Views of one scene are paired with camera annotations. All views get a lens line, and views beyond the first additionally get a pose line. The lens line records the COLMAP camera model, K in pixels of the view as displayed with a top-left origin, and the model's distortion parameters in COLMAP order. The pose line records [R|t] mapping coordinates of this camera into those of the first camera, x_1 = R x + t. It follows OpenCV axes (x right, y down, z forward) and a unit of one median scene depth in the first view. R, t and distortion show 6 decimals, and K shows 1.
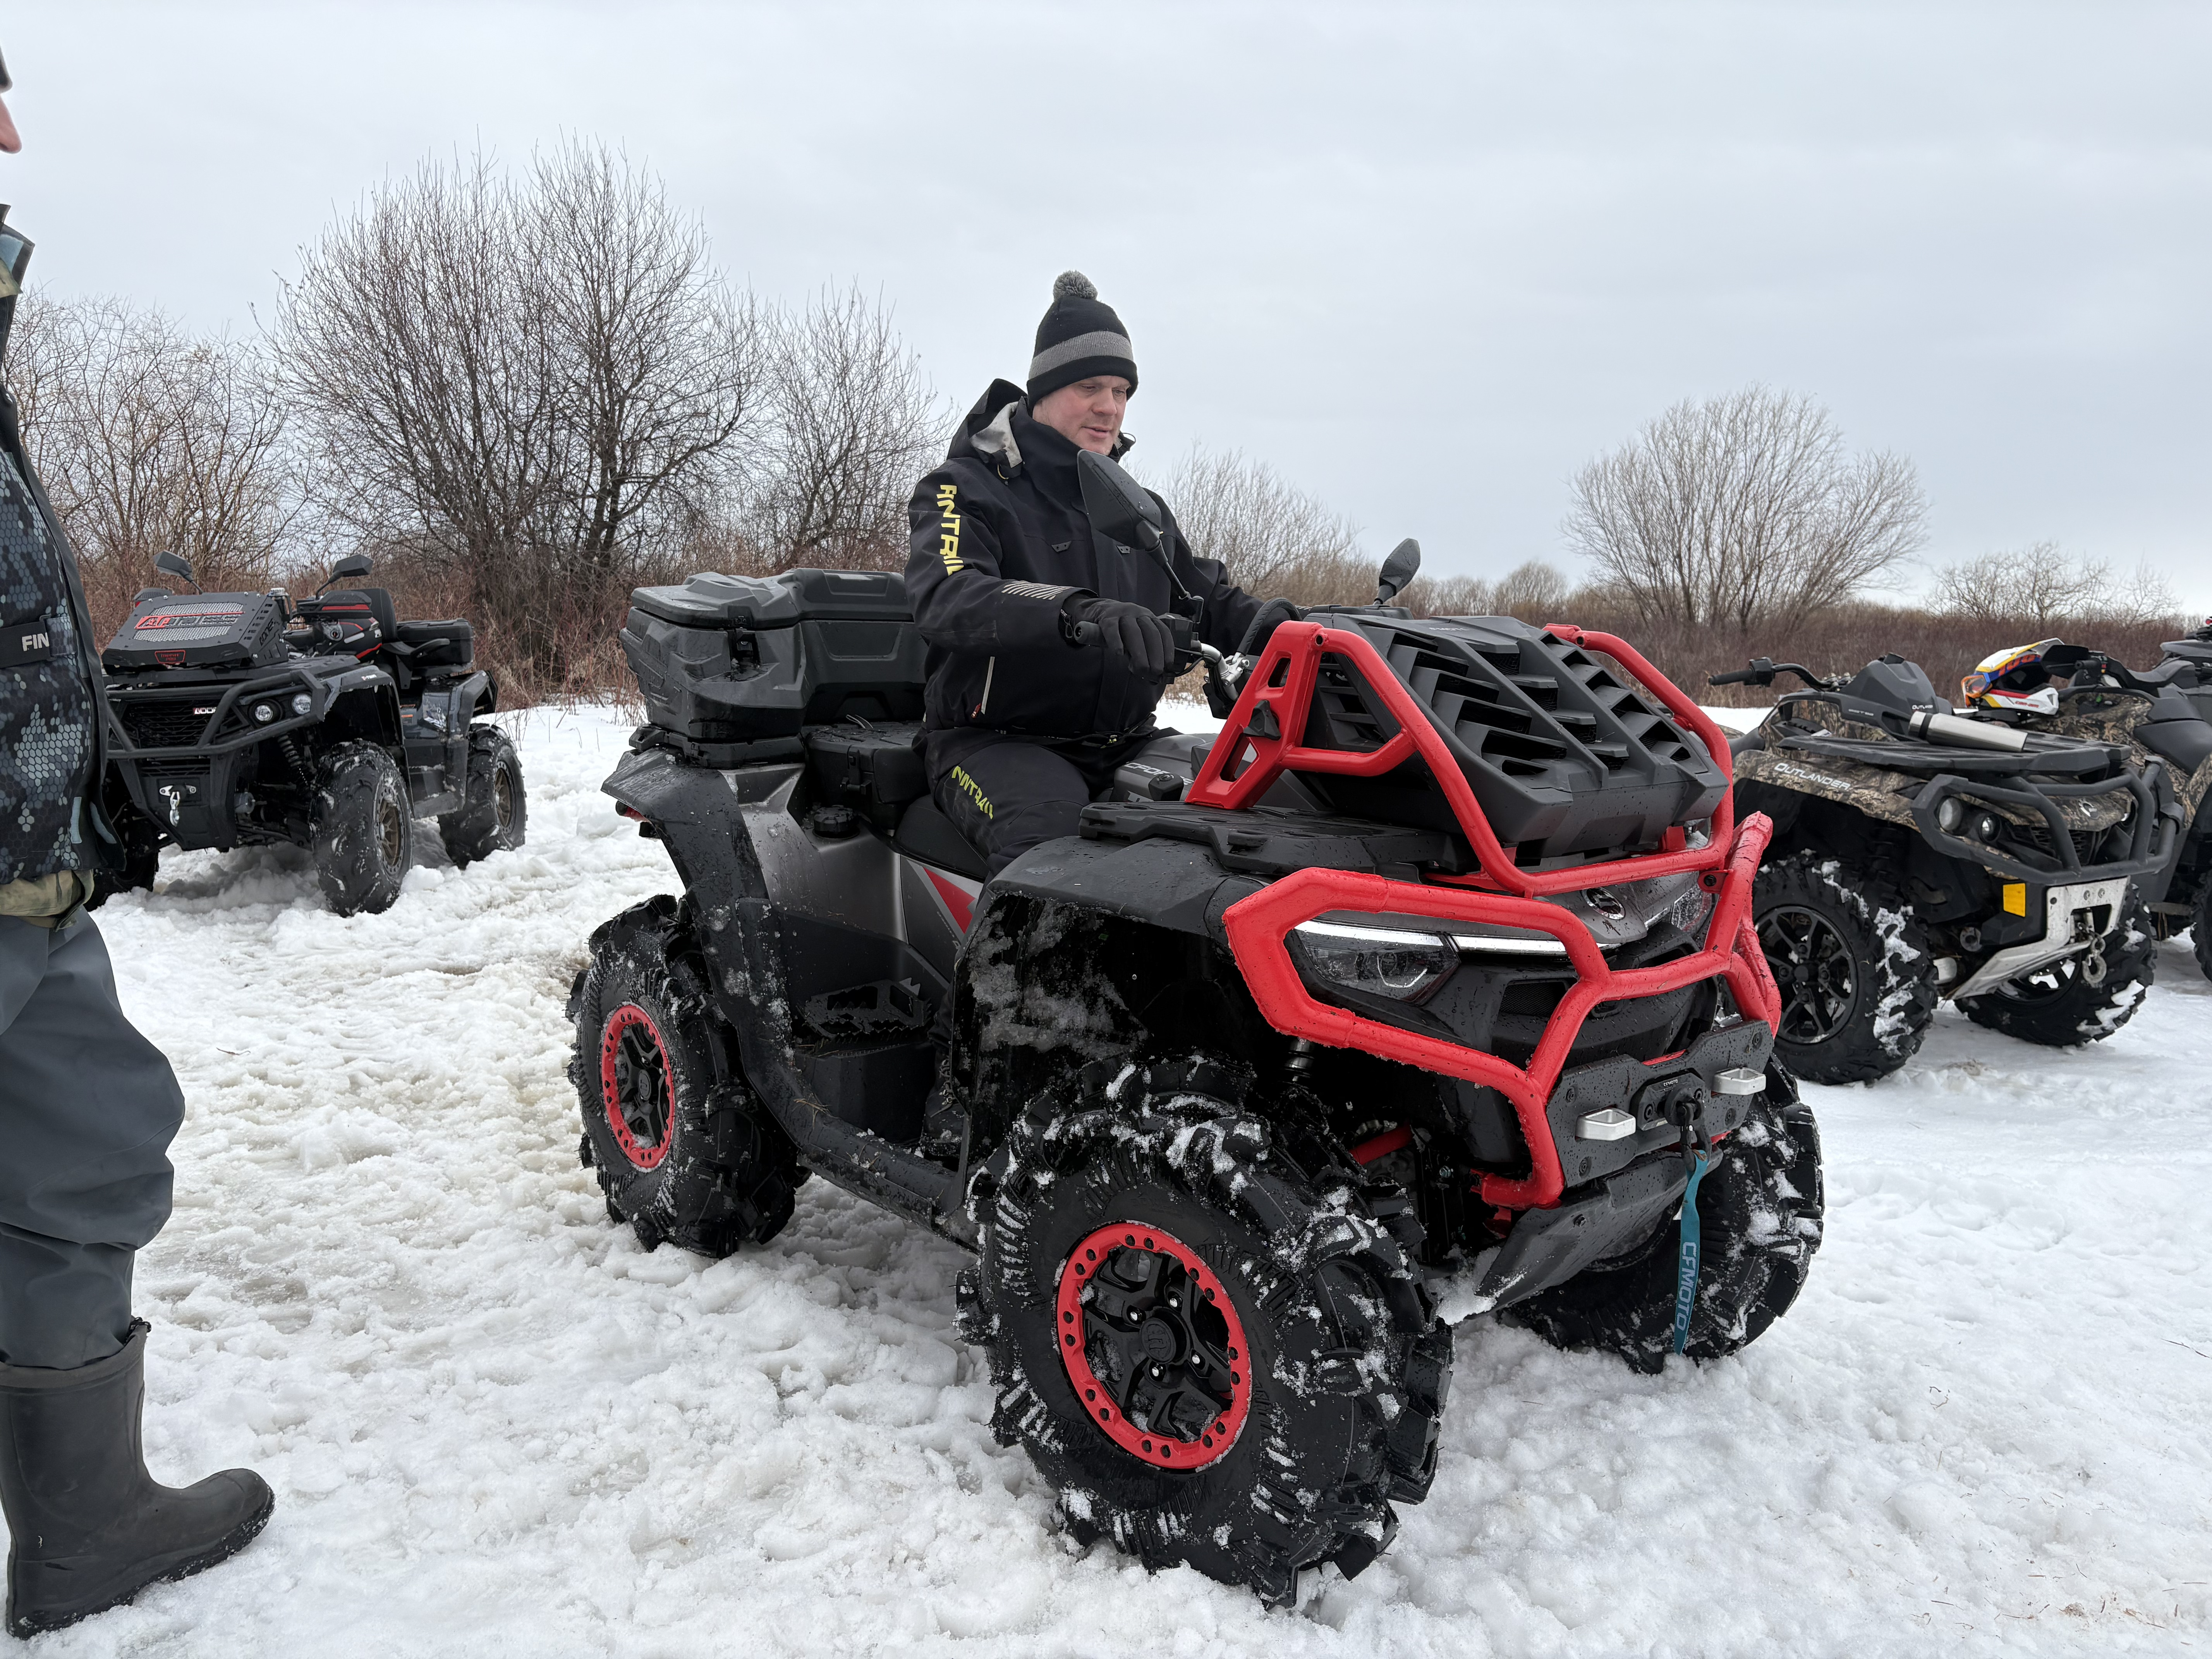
lens RADIAL K [[1658.9, 0, 1113.7], [0, 1658.9, 854.2], [0, 0, 1]] dist [0.109728, -0.001942]
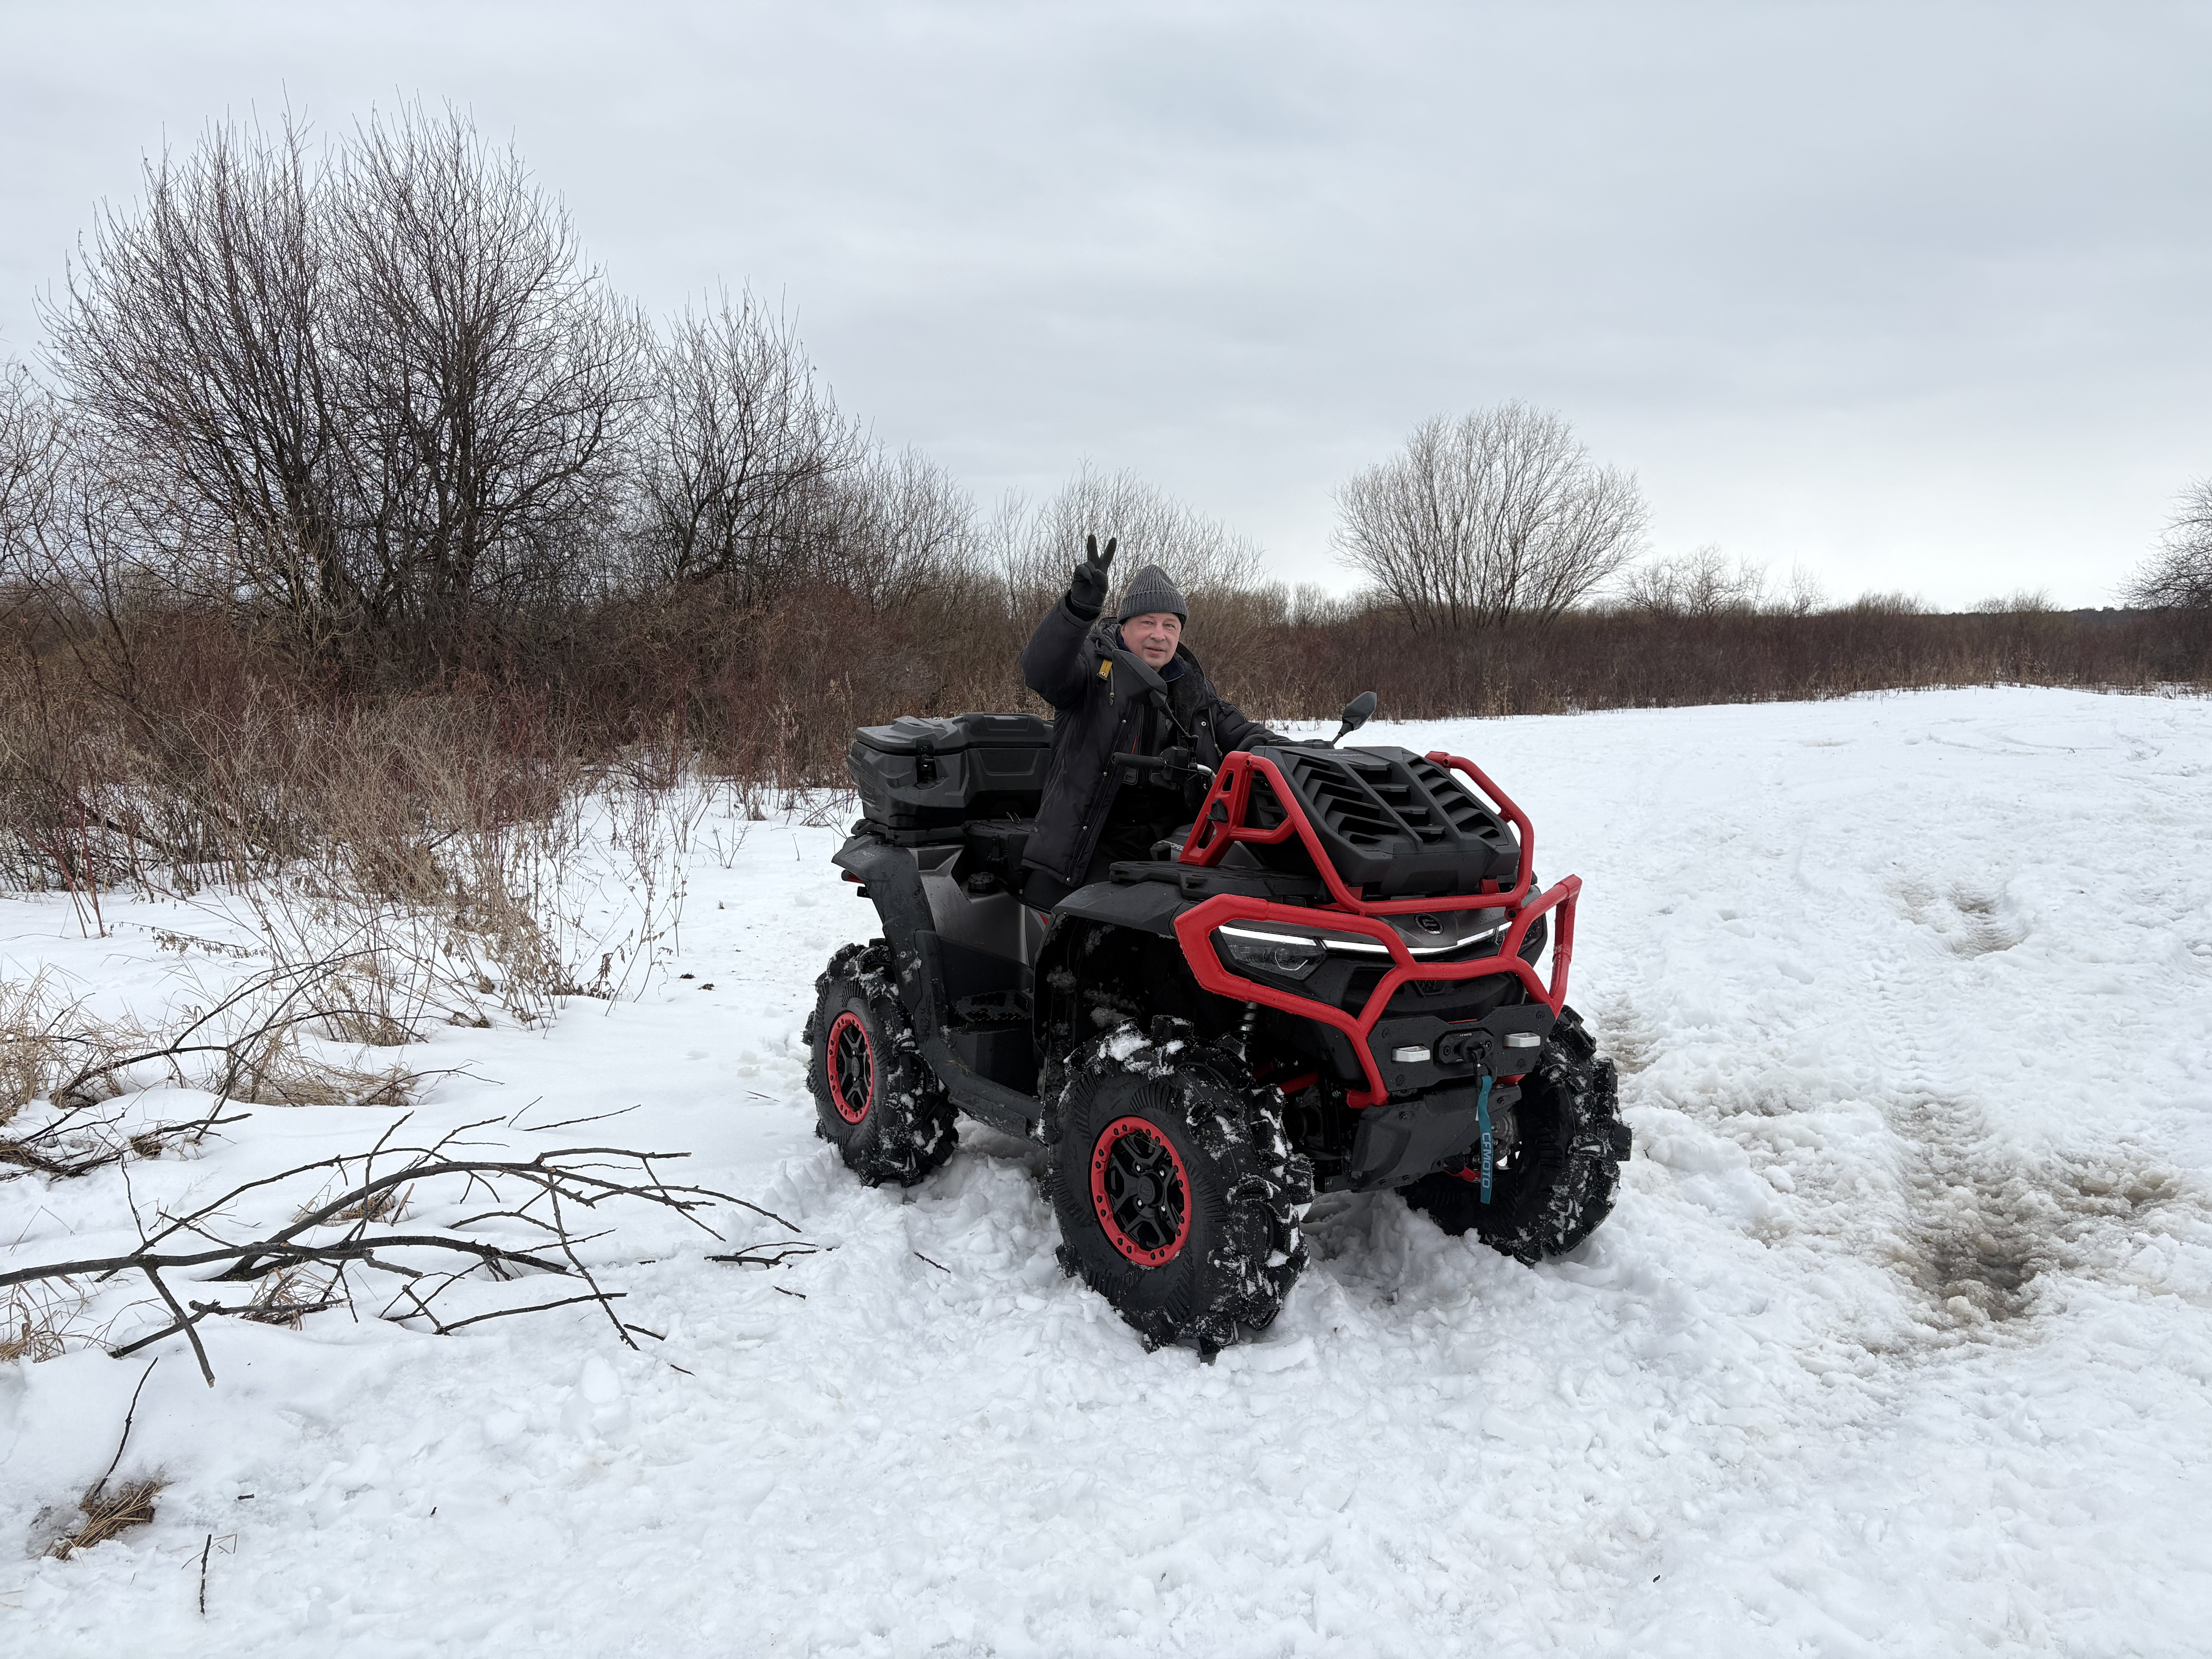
lens RADIAL K [[1658.9, 0, 1113.7], [0, 1658.9, 854.2], [0, 0, 1]] dist [0.109728, -0.001942]
pose [[0.990944, 0.004611, -0.134199, 0.206945], [-0.013686, 0.997674, -0.066782, 0.072794], [0.133579, 0.068013, 0.988702, -0.633706]]
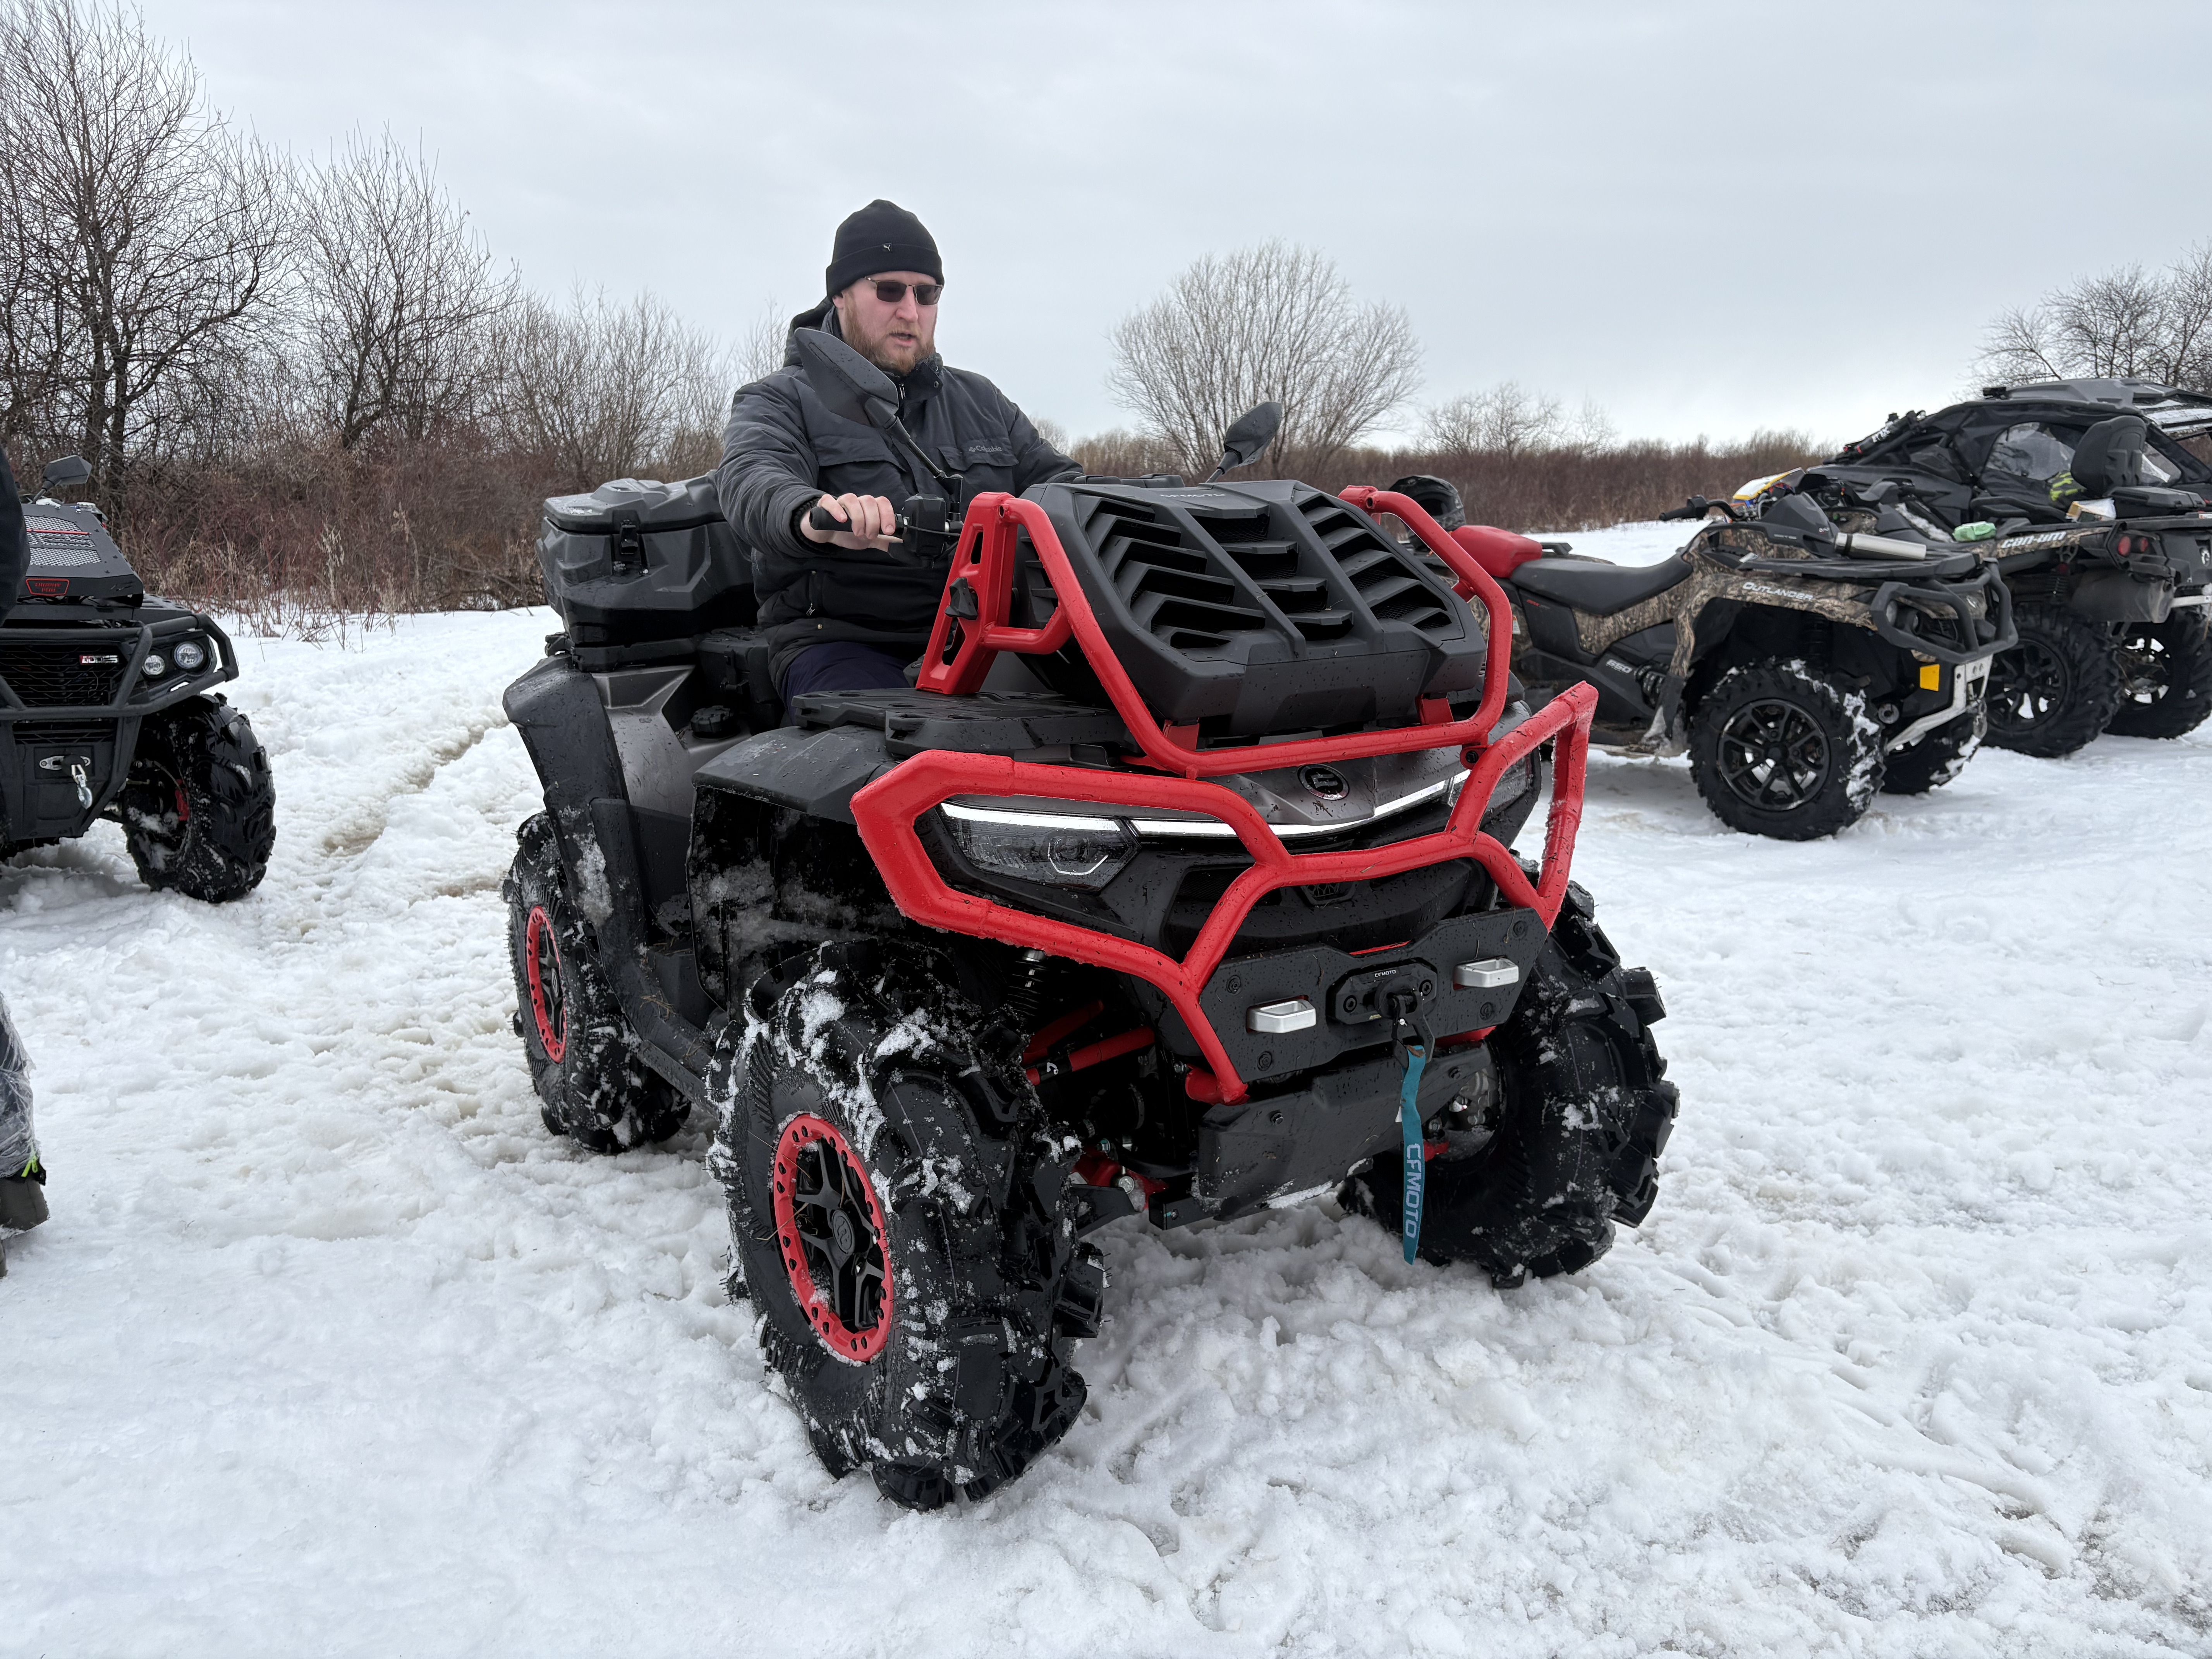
lens RADIAL K [[1664.2, 0, 1106.0], [0, 1664.2, 829.5], [0, 0, 1]] dist [0.082261, -0.087509]
pose [[0.985293, -0.014877, -0.170226, 0.330984], [0.021709, 0.999029, 0.038340, 0.016574], [0.169490, -0.041471, 0.984659, 0.060936]]
